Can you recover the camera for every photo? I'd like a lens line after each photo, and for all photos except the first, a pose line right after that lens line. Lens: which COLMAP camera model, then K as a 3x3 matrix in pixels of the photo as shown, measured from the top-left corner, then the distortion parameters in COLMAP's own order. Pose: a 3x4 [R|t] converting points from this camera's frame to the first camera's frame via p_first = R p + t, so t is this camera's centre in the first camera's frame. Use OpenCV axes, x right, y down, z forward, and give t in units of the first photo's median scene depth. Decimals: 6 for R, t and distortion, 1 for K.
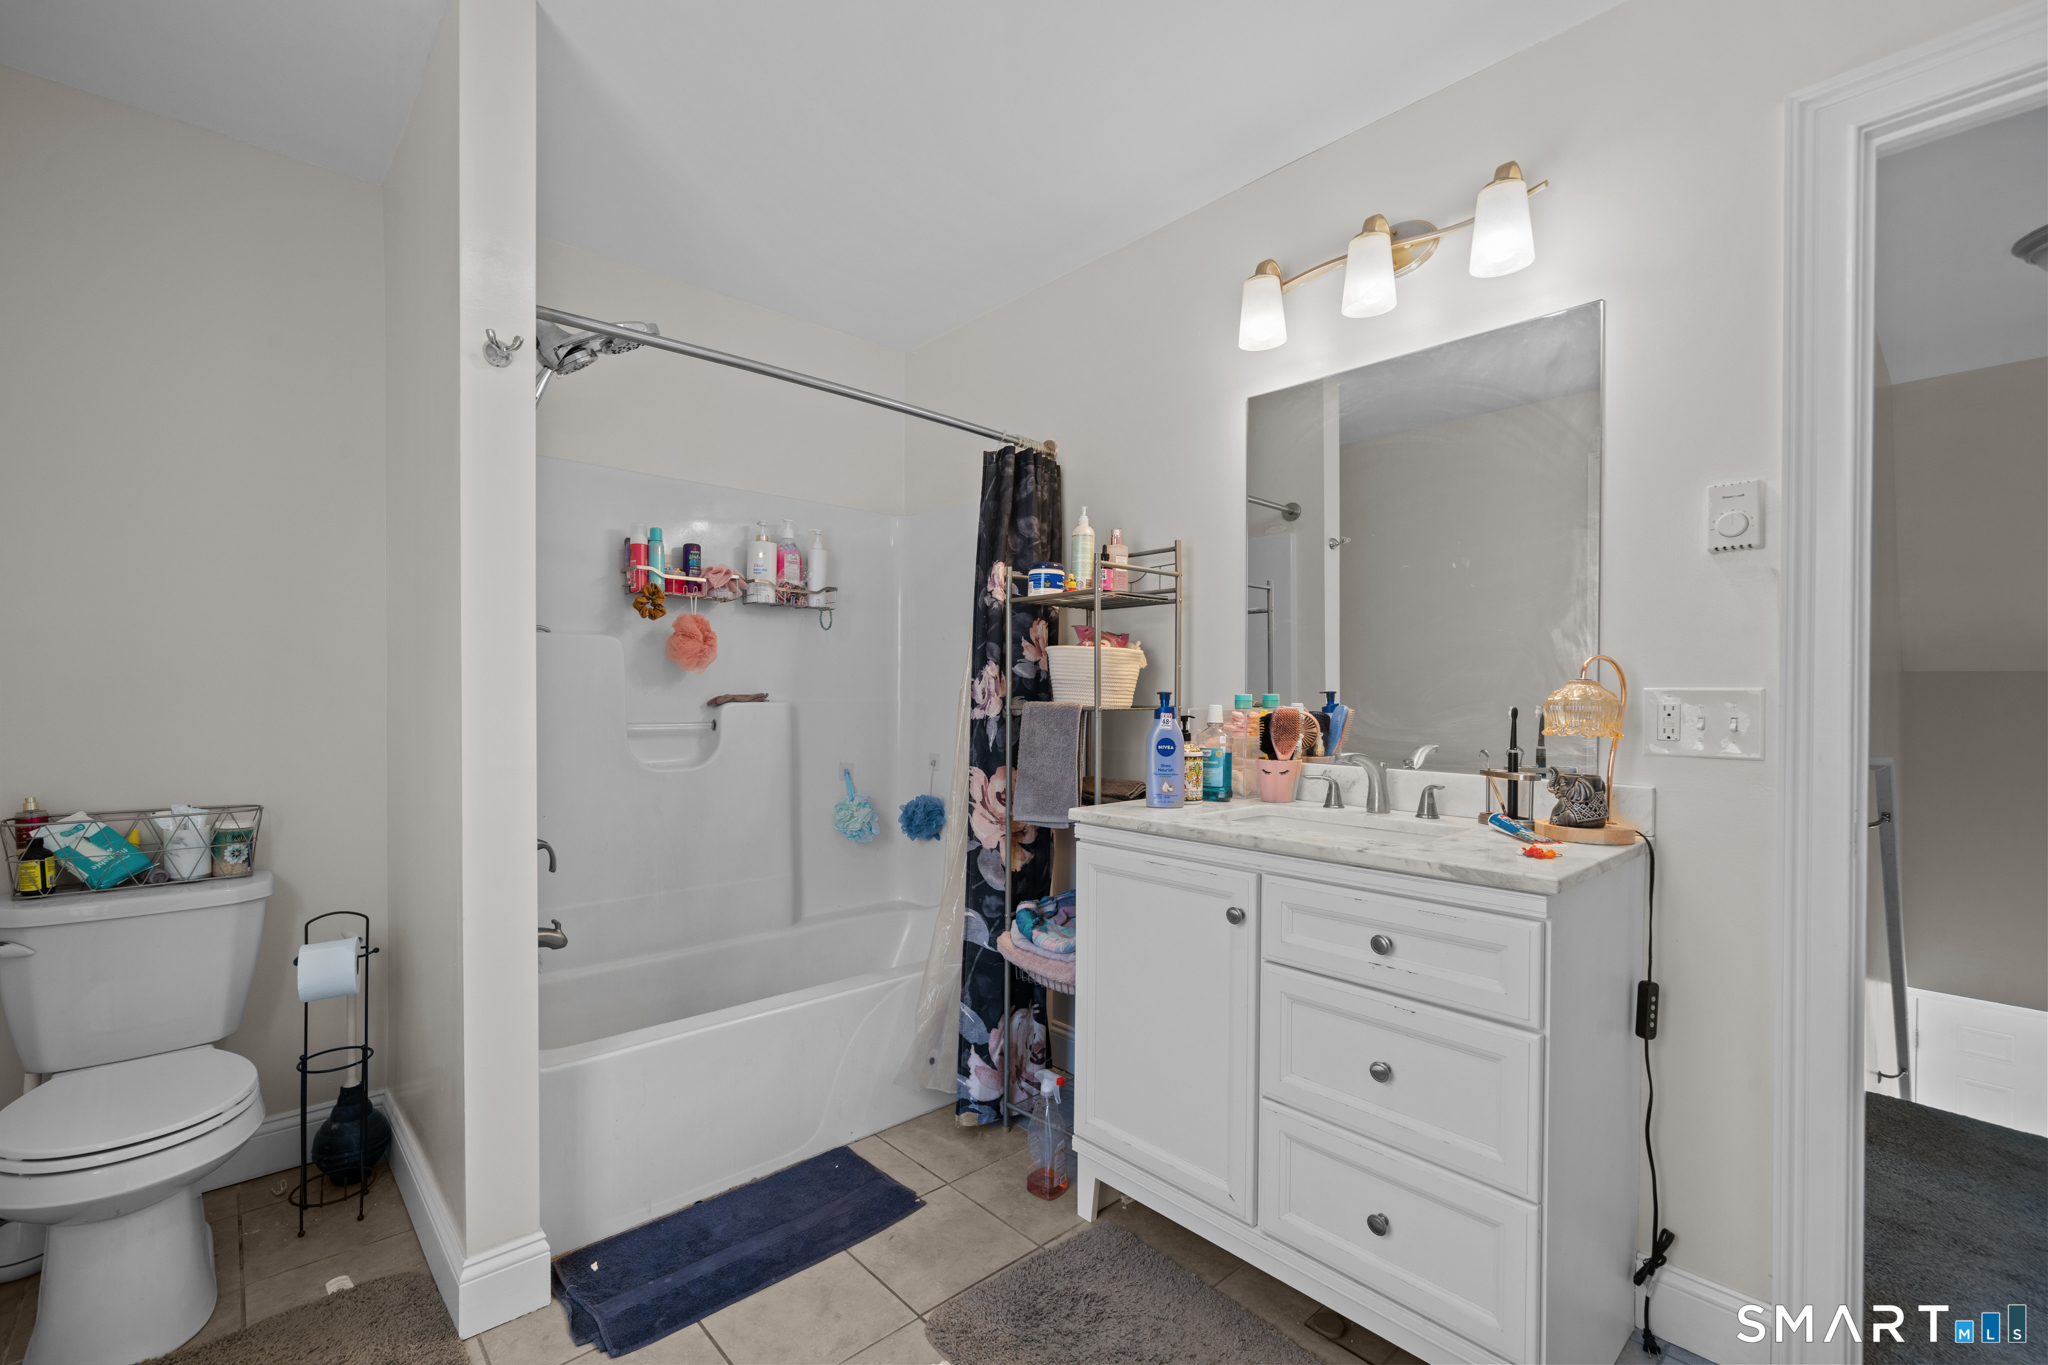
lens RADIAL K [[883.4, 0, 1028.6], [0, 883.4, 697.2], [0, 0, 1]] dist [-0.000507, -0.000026]
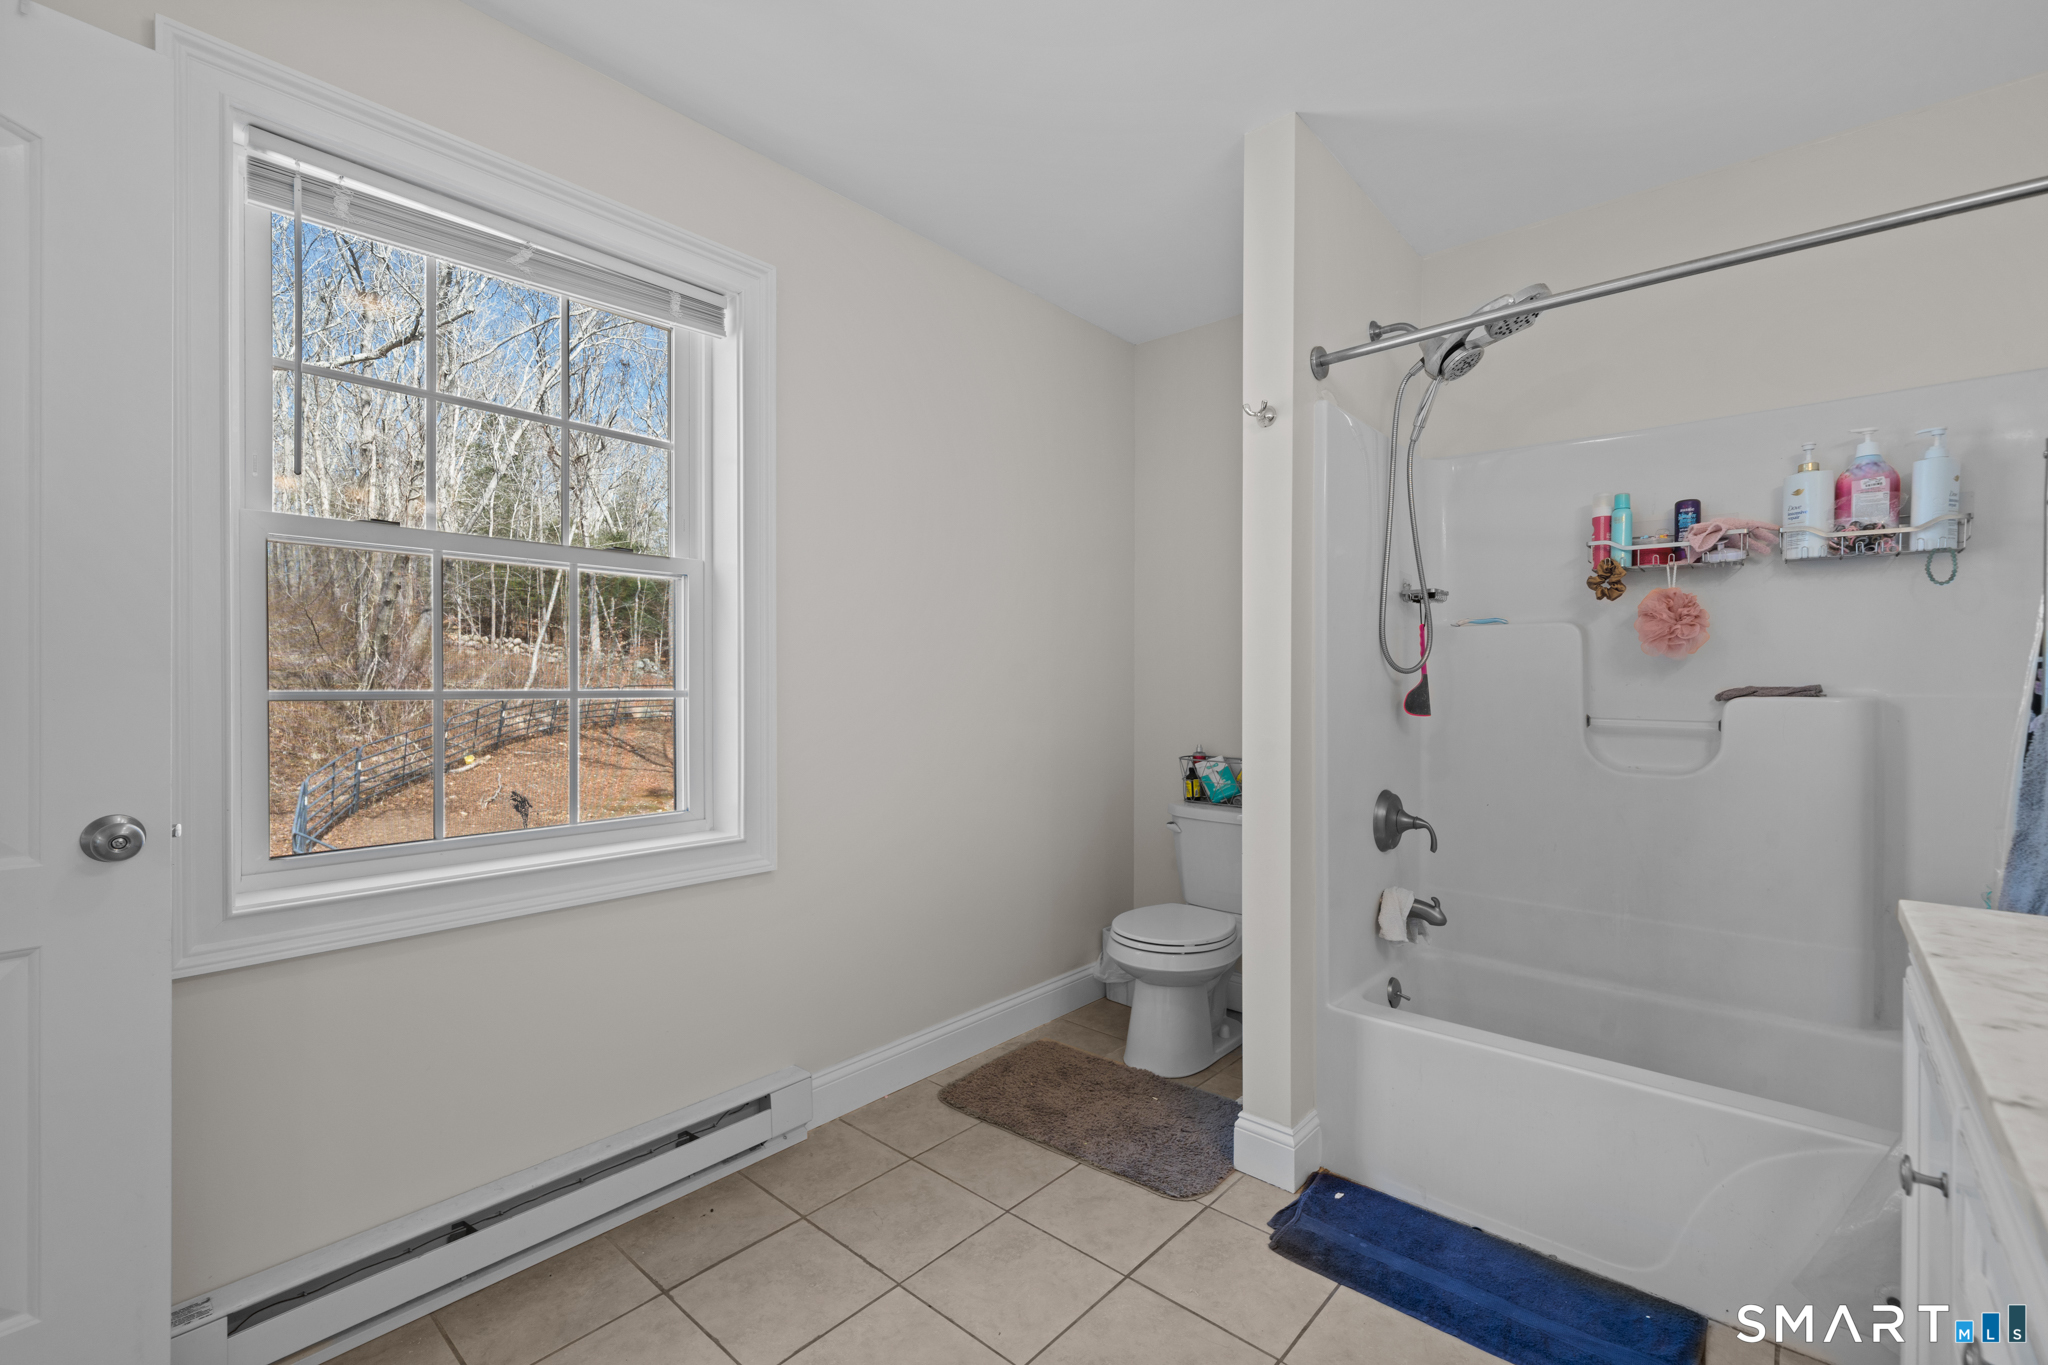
lens RADIAL K [[911.7, 0, 994.4], [0, 911.7, 687.5], [0, 0, 1]] dist [-0.001286, -0.000588]
pose [[0.069913, 0.003482, -0.997547, 0.507071], [-0.006890, 0.999972, 0.003008, -0.000009], [0.997529, 0.006662, 0.069935, 0.386959]]
